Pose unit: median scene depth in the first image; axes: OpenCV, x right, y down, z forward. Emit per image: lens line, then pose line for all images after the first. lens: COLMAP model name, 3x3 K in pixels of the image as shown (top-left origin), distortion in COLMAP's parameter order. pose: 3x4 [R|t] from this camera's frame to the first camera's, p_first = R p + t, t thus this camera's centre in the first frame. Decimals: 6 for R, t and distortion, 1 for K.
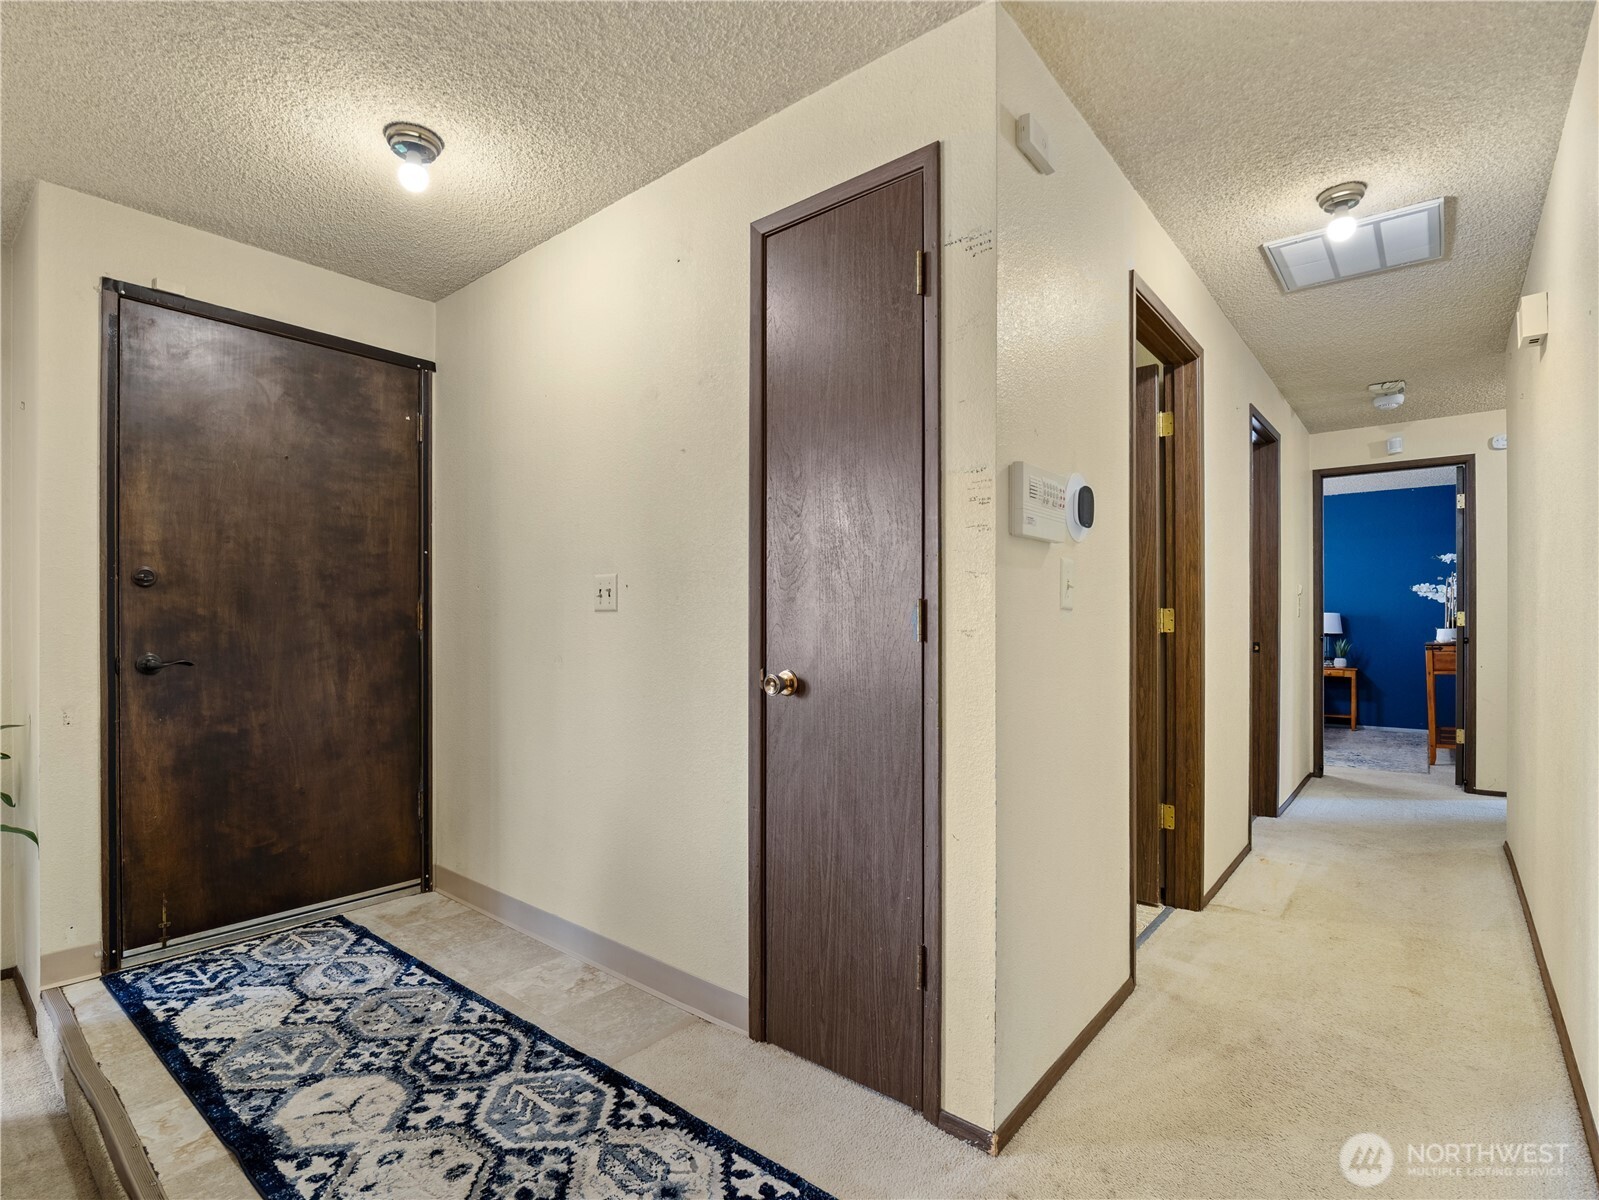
lens RADIAL K [[780.9, 0, 800.4], [0, 780.9, 603.1], [0, 0, 1]] dist [-0.002046, -0.003579]
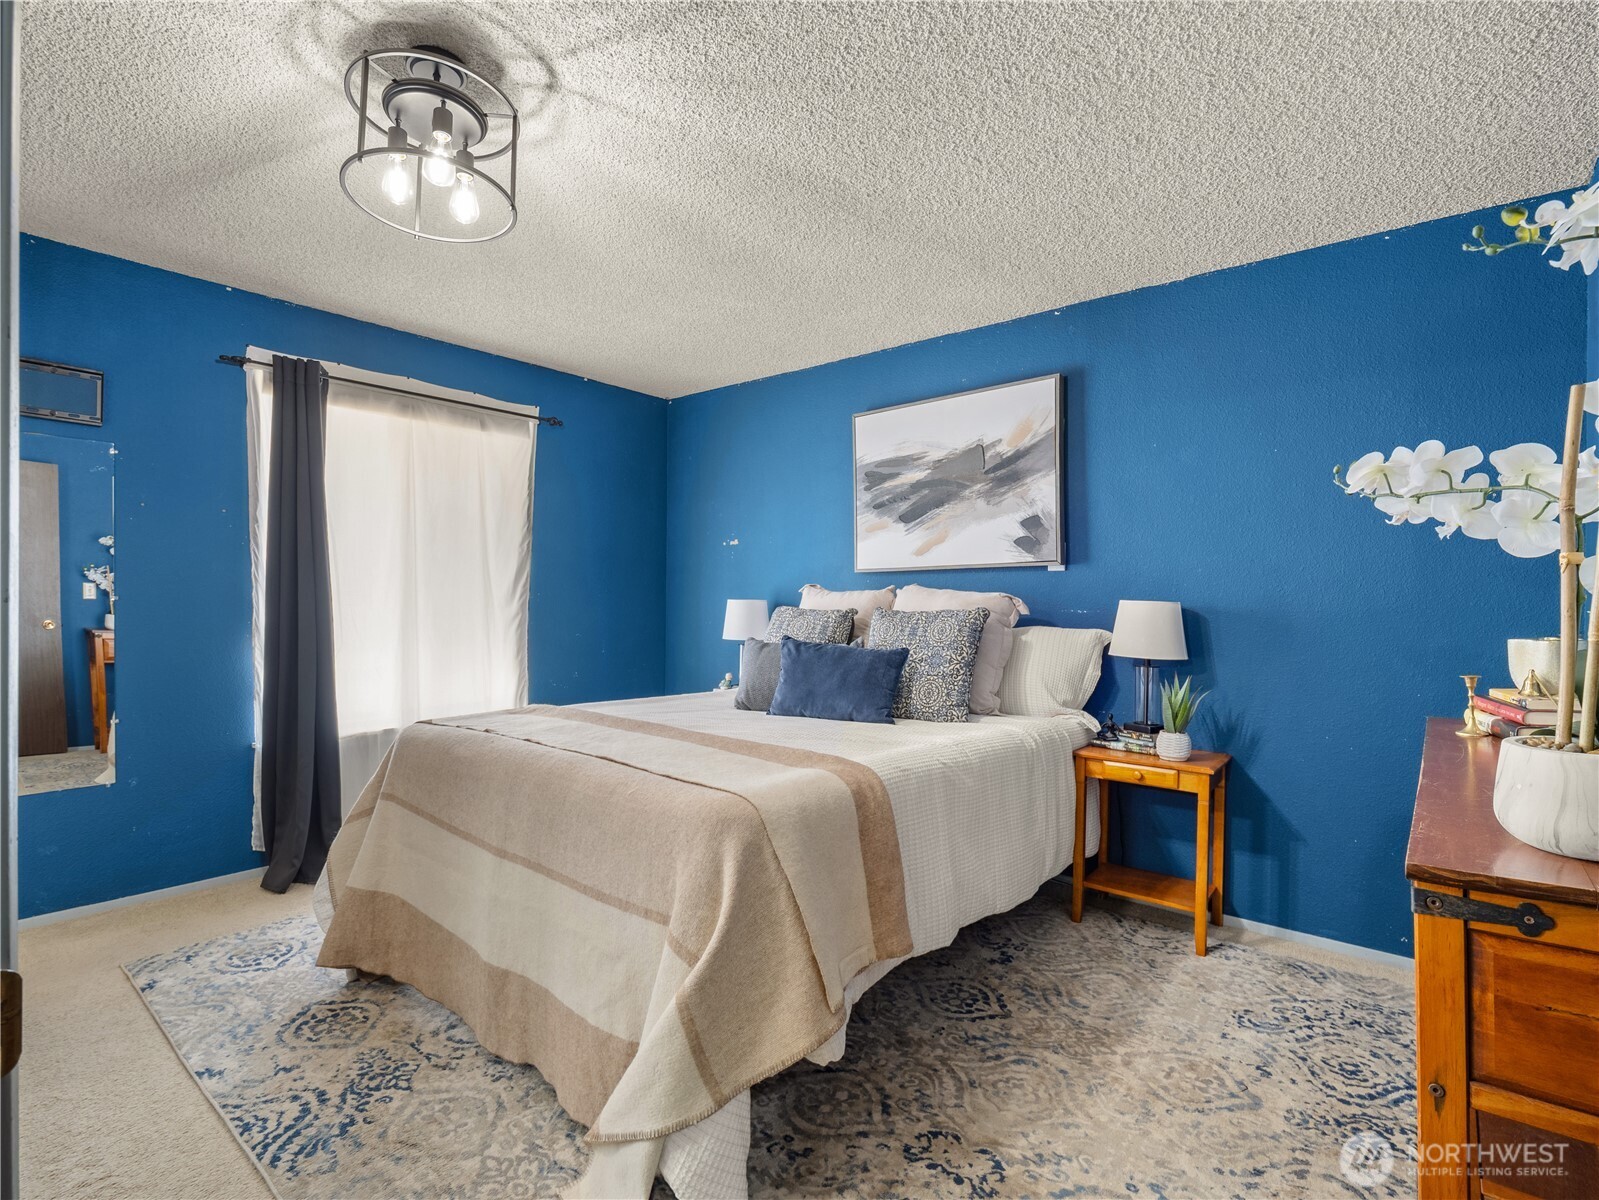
lens RADIAL K [[780.9, 0, 755.2], [0, 780.9, 580.5], [0, 0, 1]] dist [-0.002046, -0.003579]
pose [[0.999202, 0.016560, -0.036356, 0.520723], [-0.016513, 0.999862, 0.001589, 0.004783], [0.036377, -0.000988, 0.999338, 0.647303]]
